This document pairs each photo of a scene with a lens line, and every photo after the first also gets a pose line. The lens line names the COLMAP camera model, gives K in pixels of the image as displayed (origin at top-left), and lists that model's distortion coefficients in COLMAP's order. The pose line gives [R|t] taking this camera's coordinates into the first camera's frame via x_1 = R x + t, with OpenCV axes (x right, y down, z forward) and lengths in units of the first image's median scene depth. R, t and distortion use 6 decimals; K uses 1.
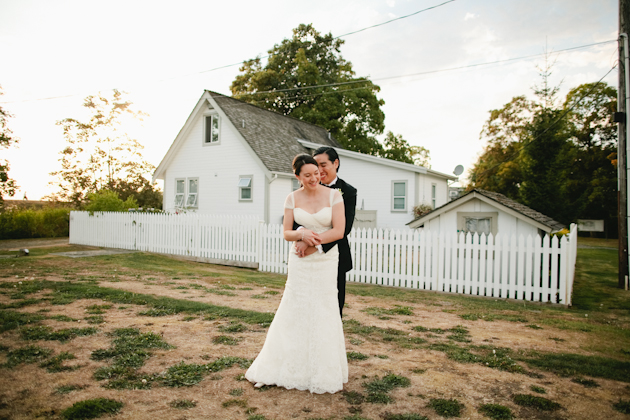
lens RADIAL K [[424.6, 0, 315.0], [0, 424.6, 210.0], [0, 0, 1]] dist [-0.064404, 0.058181]
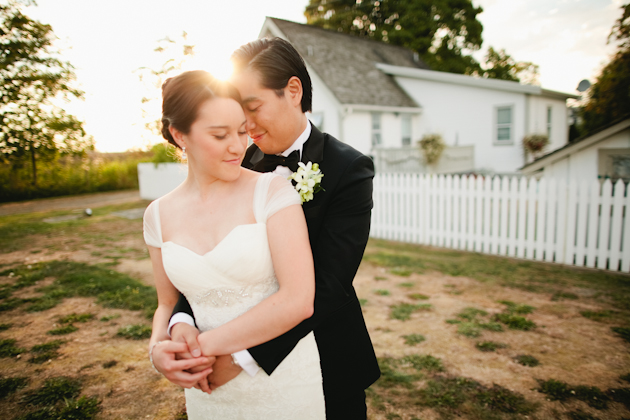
lens RADIAL K [[424.6, 0, 315.0], [0, 424.6, 210.0], [0, 0, 1]] dist [-0.064404, 0.058181]
pose [[0.975458, -0.024462, -0.218824, 0.015472], [0.058260, 0.987065, 0.149363, -0.010626], [0.212339, -0.158446, 0.964265, 0.102032]]
